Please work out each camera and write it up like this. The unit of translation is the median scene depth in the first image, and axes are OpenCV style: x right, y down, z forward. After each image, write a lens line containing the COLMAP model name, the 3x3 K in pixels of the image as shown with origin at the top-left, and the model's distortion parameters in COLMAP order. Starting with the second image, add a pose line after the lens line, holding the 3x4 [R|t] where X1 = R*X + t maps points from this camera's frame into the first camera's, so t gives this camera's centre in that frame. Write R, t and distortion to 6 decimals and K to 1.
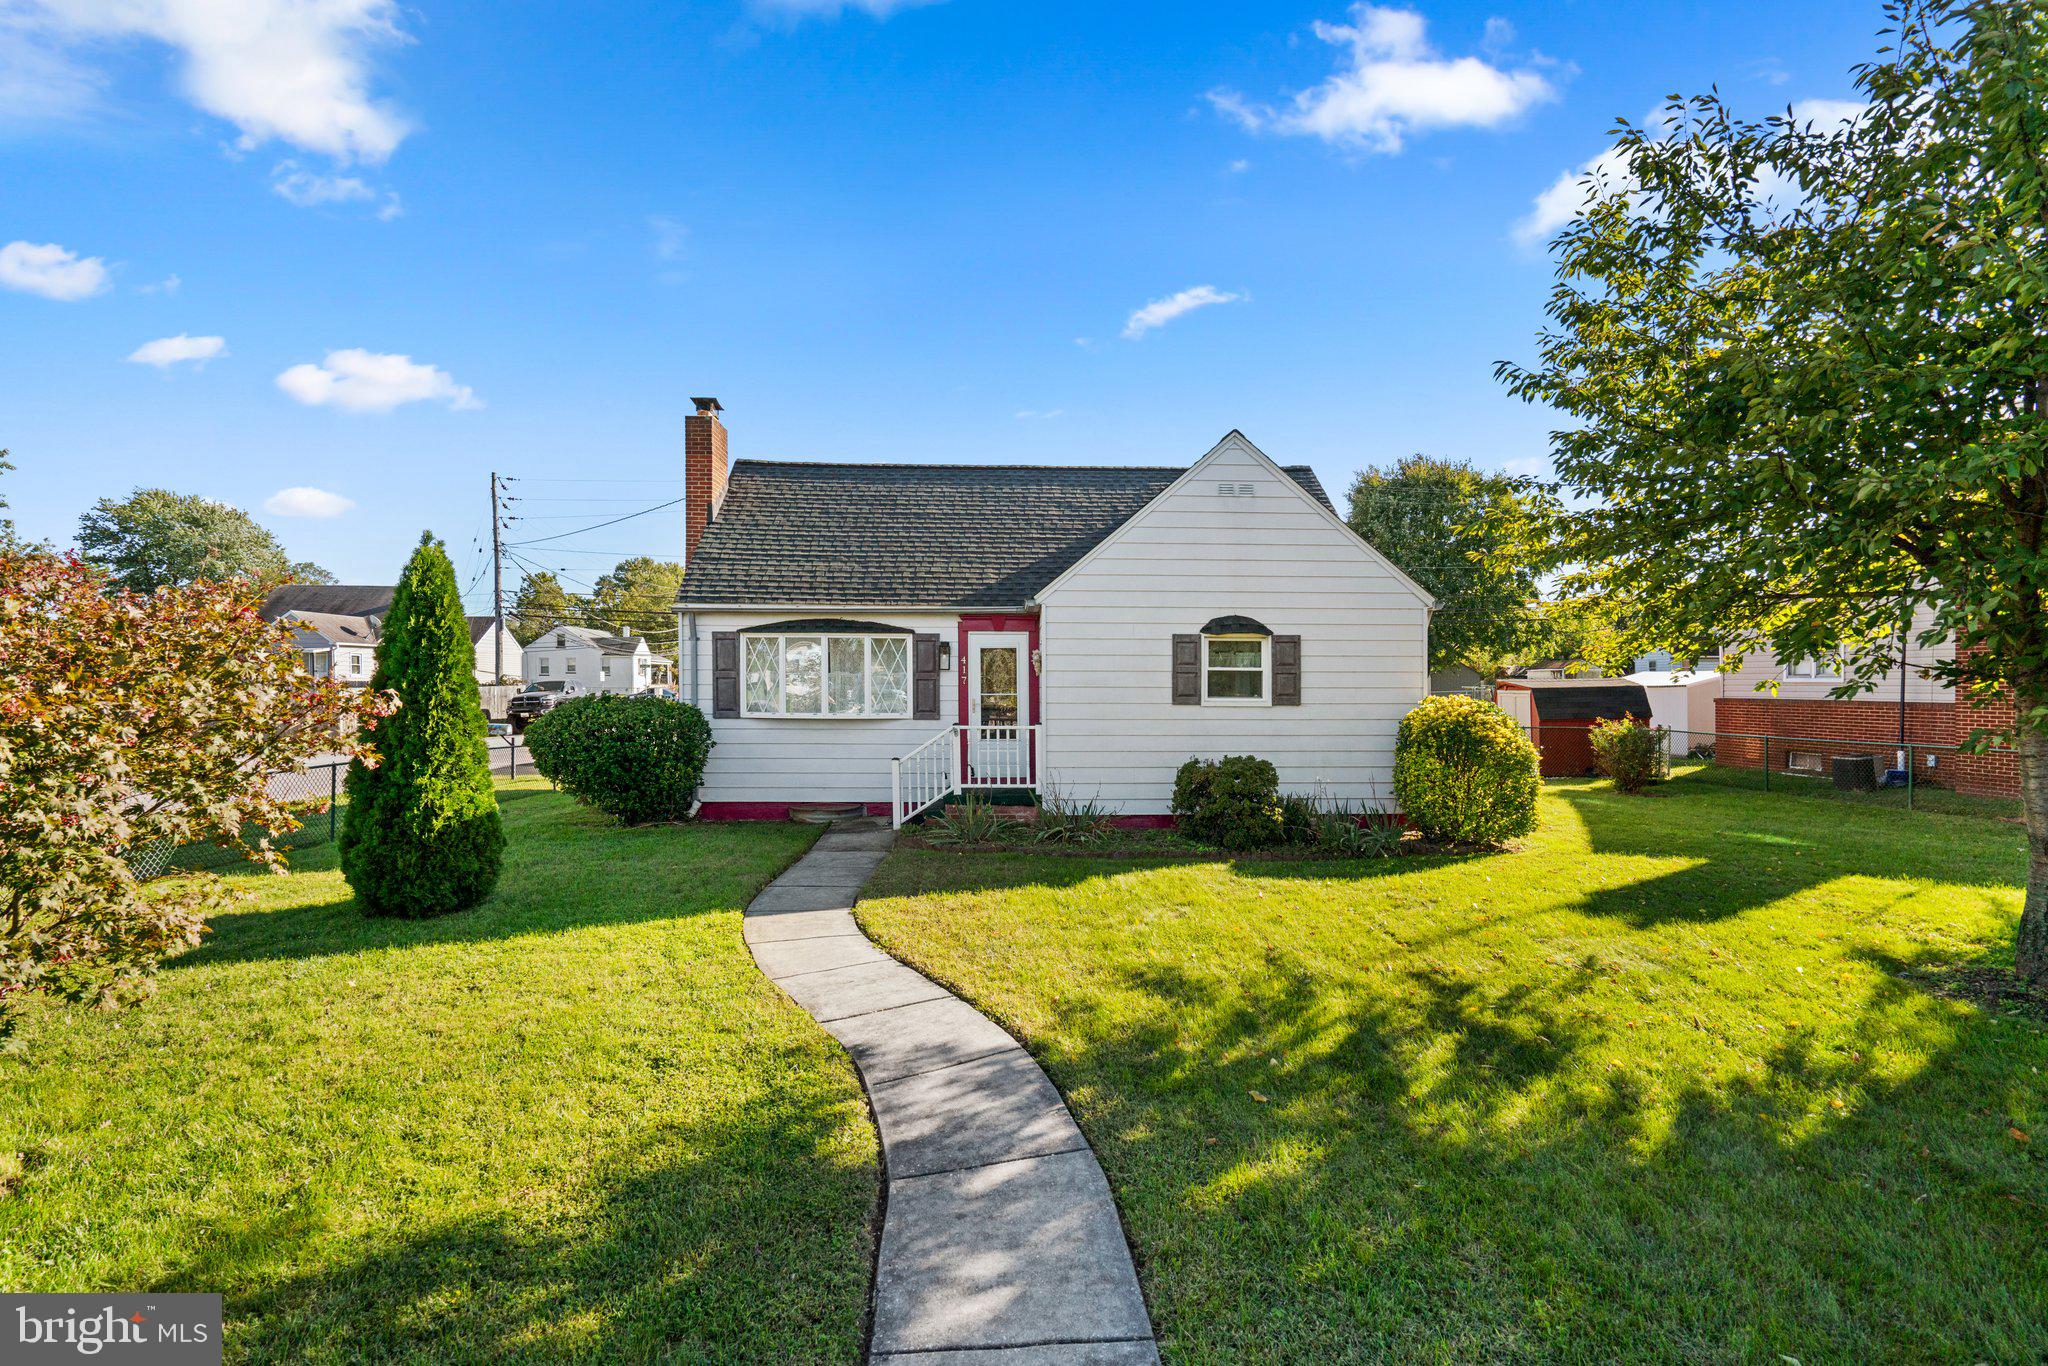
lens RADIAL K [[961.0, 0, 1024.0], [0, 961.0, 683.0], [0, 0, 1]] dist [-0.000195, 0.000274]
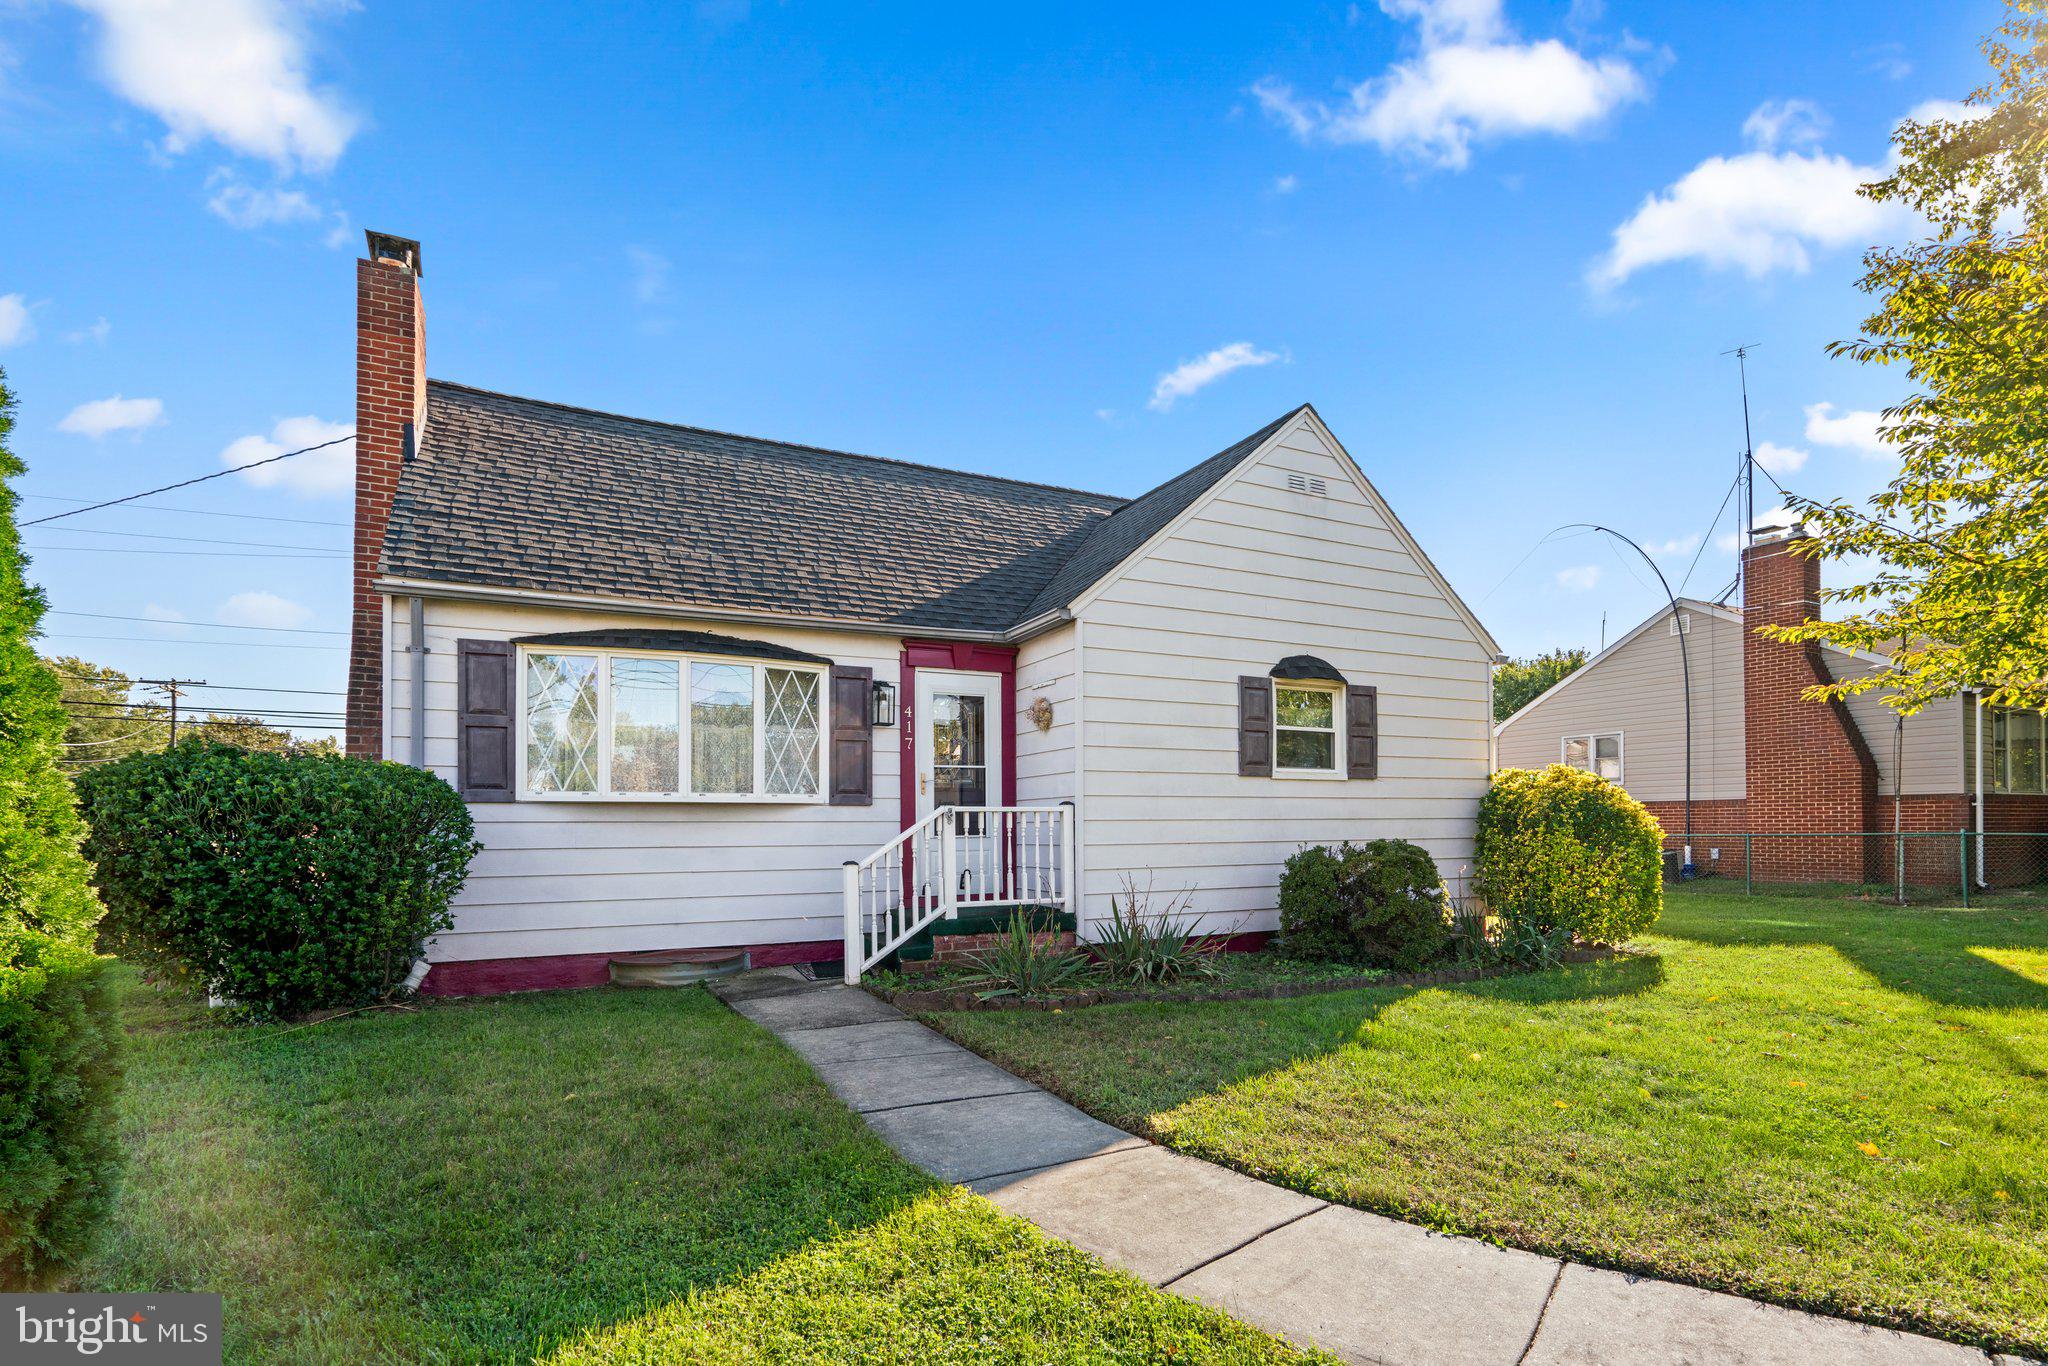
lens RADIAL K [[1010.4, 0, 1049.6], [0, 1010.4, 800.3], [0, 0, 1]] dist [-0.002867, 0.000100]
pose [[0.908944, 0.000672, 0.416917, -0.276945], [0.011178, 0.999600, -0.025981, 0.057278], [-0.416768, 0.028276, 0.908573, 0.385134]]
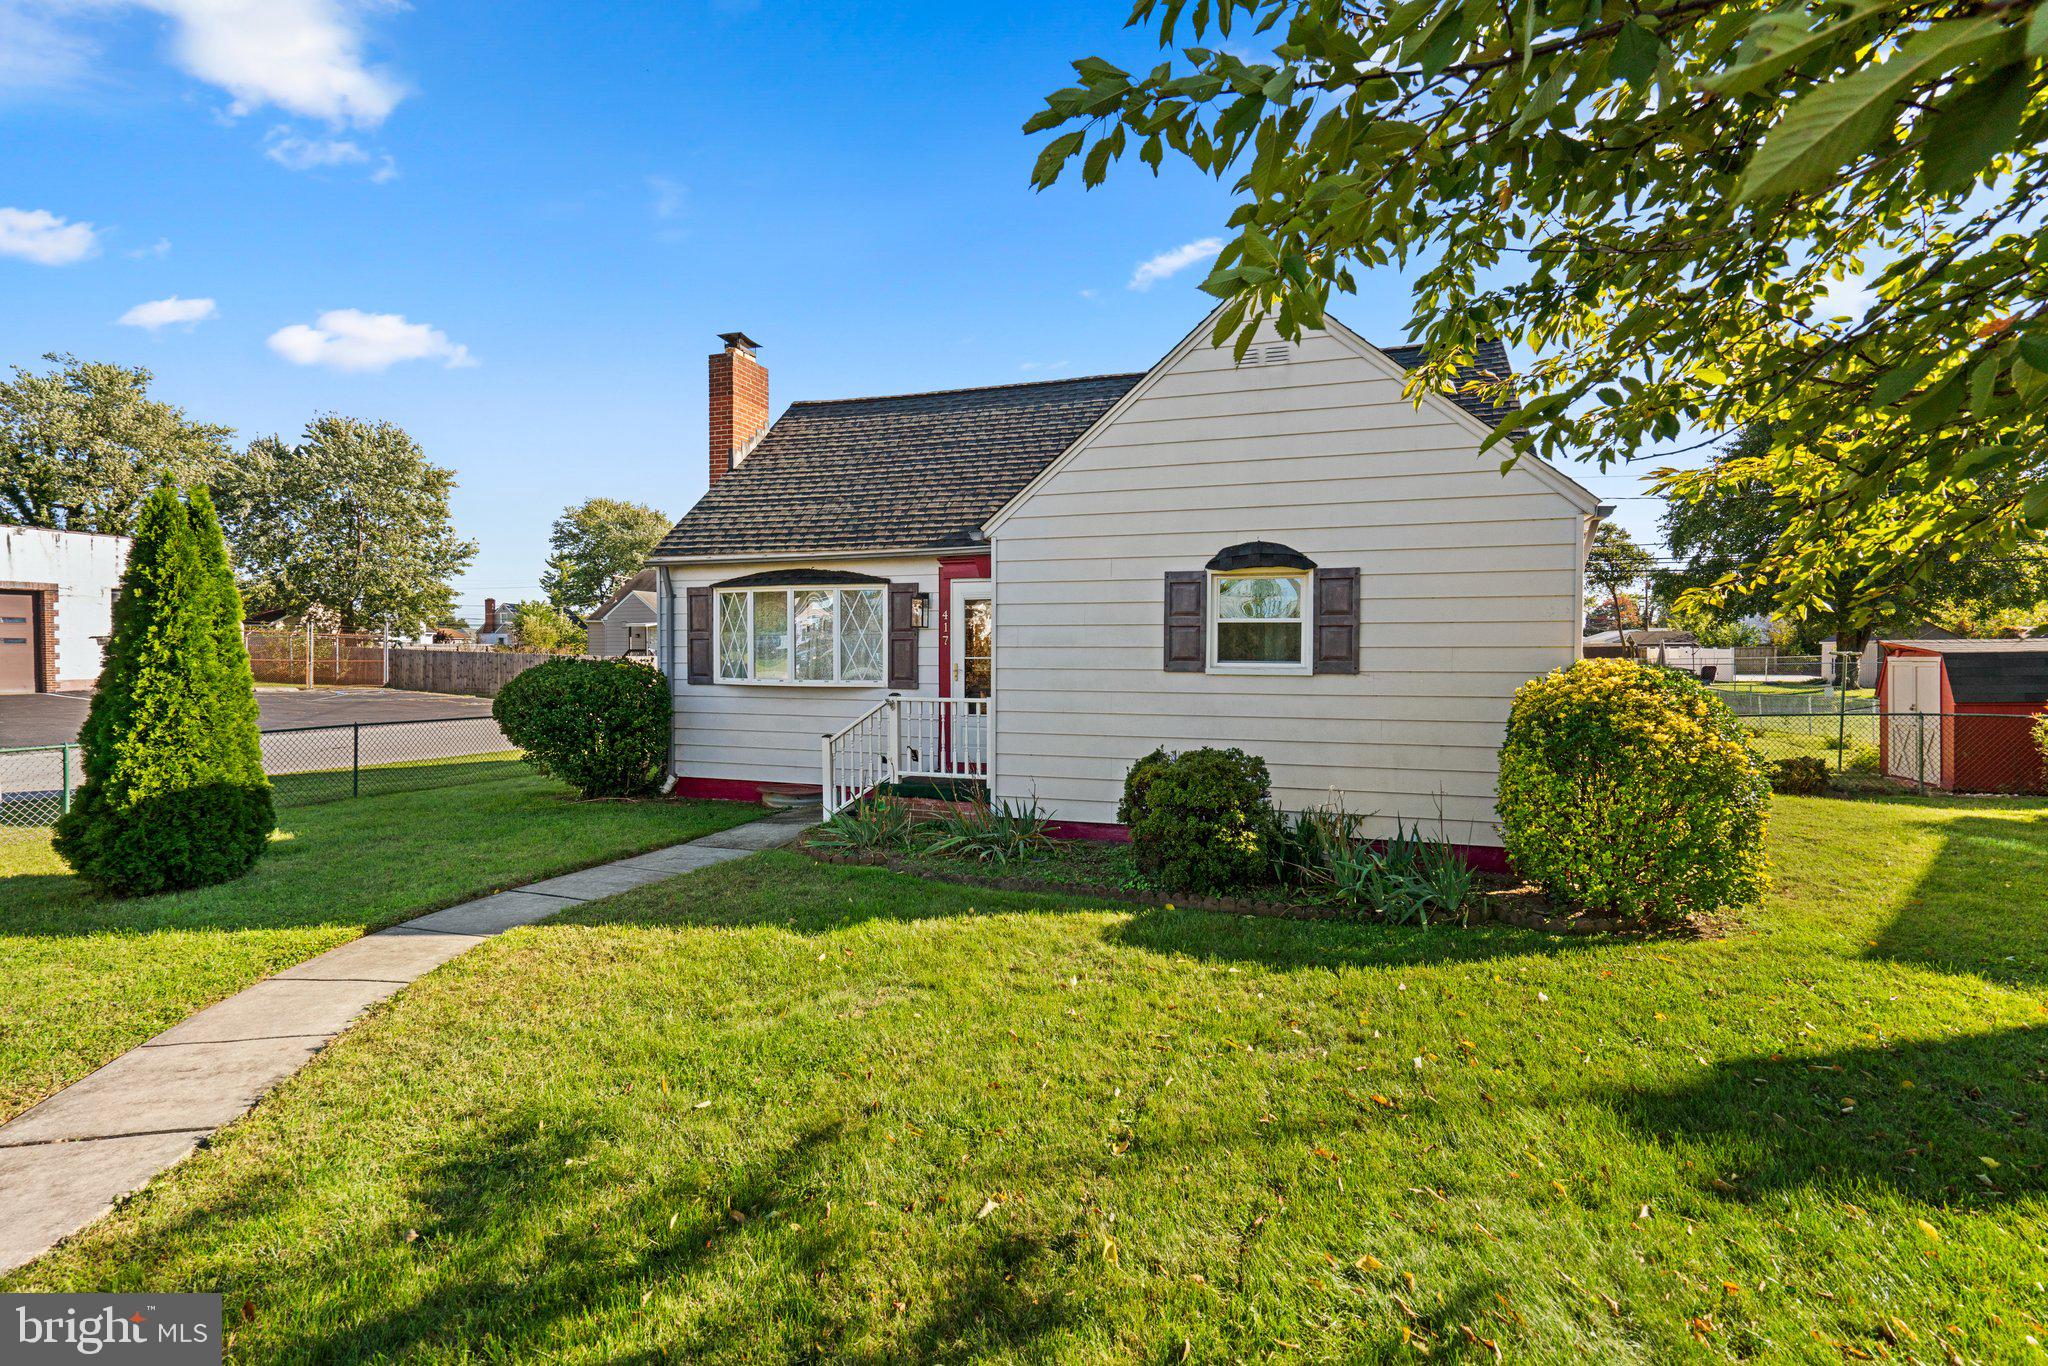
lens RADIAL K [[943.3, 0, 1024.0], [0, 943.3, 683.0], [0, 0, 1]] dist [-0.002553, -0.000209]
pose [[0.930597, 0.011079, -0.365877, 0.309575], [-0.000505, 0.999580, 0.028981, 0.010546], [0.366044, -0.026785, 0.930212, 0.313784]]
